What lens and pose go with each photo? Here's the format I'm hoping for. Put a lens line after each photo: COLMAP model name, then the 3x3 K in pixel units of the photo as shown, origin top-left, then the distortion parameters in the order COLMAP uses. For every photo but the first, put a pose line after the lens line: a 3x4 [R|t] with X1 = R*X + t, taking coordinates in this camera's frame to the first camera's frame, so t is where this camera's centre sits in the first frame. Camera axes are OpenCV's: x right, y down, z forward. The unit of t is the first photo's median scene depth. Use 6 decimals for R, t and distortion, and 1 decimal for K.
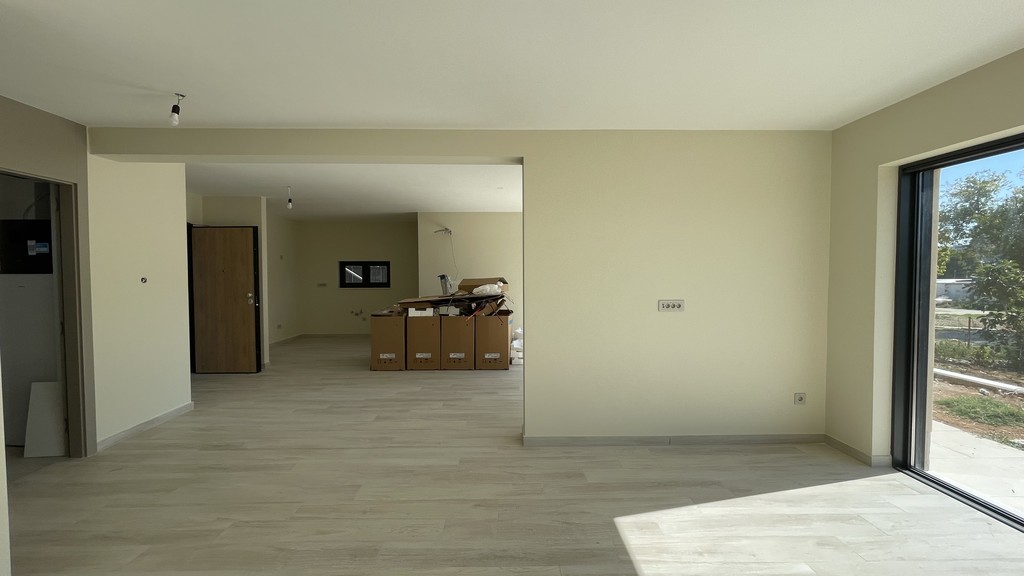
lens RADIAL K [[414.4, 0, 508.8], [0, 414.4, 286.0], [0, 0, 1]] dist [0.000535, 0.000321]
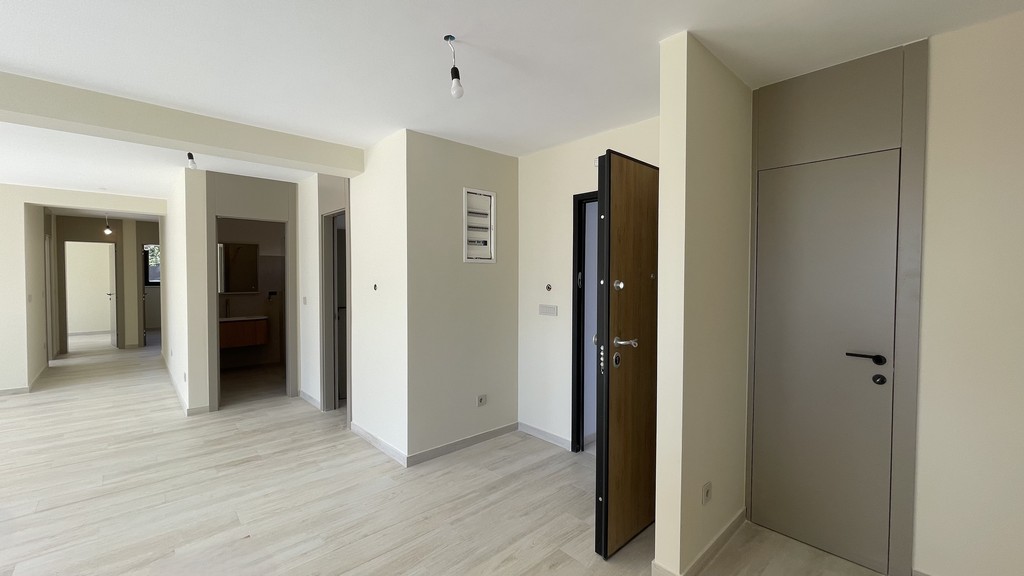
lens RADIAL K [[414.4, 0, 508.8], [0, 414.4, 286.0], [0, 0, 1]] dist [0.000535, 0.000321]
pose [[-0.747874, 0.018180, -0.663592, -0.301726], [-0.020698, 0.998500, 0.050682, -0.044292], [0.663518, 0.051639, -0.746376, 1.190057]]
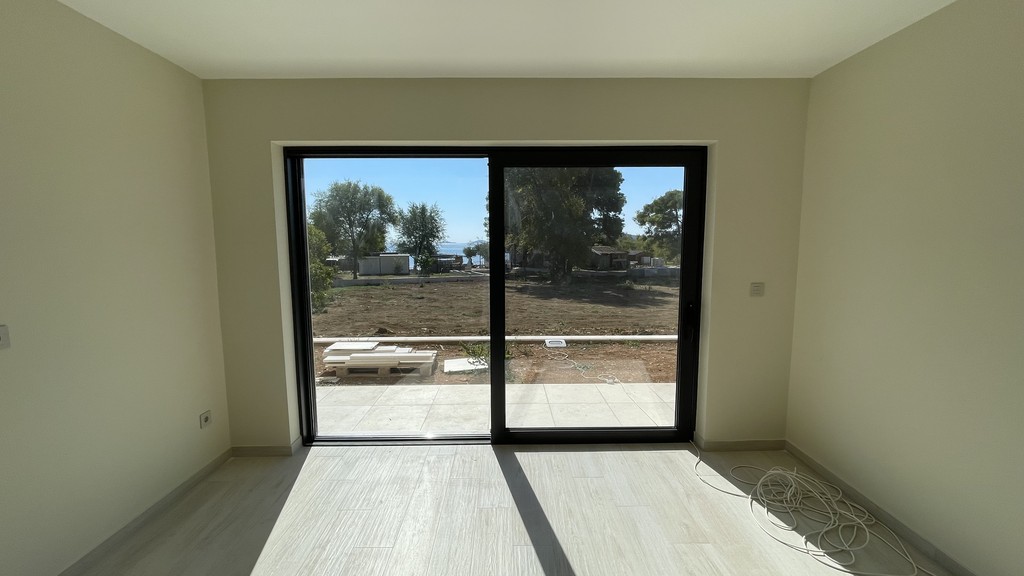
lens RADIAL K [[414.4, 0, 508.8], [0, 414.4, 286.0], [0, 0, 1]] dist [0.000535, 0.000321]
pose [[0.003943, -0.102922, 0.994682, -0.028117], [0.038144, 0.993981, 0.102698, -0.021356], [-0.999264, 0.037536, 0.007845, 0.234582]]
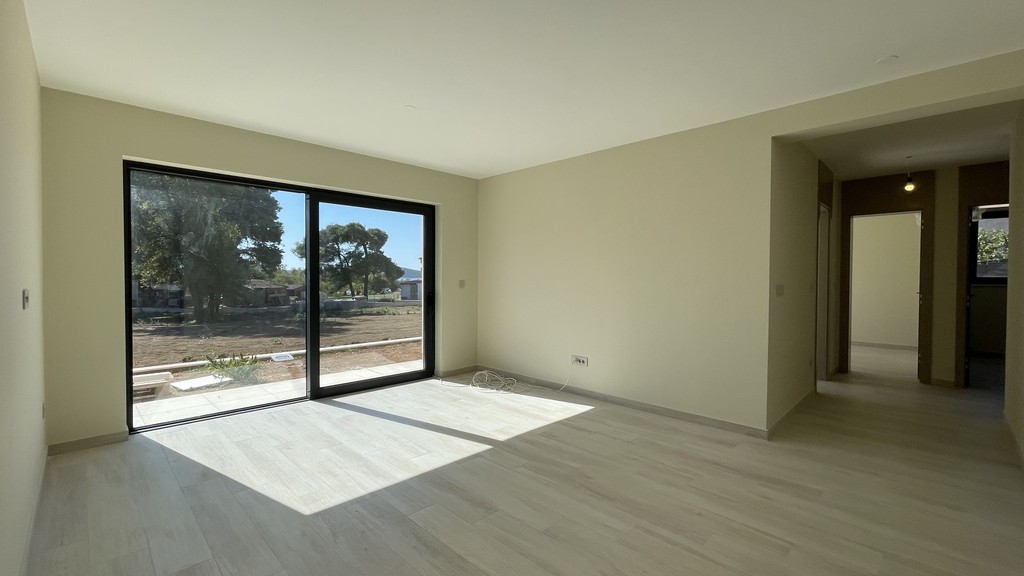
lens RADIAL K [[434.3, 0, 508.8], [0, 434.3, 285.9], [0, 0, 1]] dist [0.000450, 0.000122]
pose [[-0.694056, -0.013803, 0.719789, -0.295663], [0.022465, 0.998914, 0.040818, 0.010020], [-0.719570, 0.044500, -0.692992, 0.527870]]
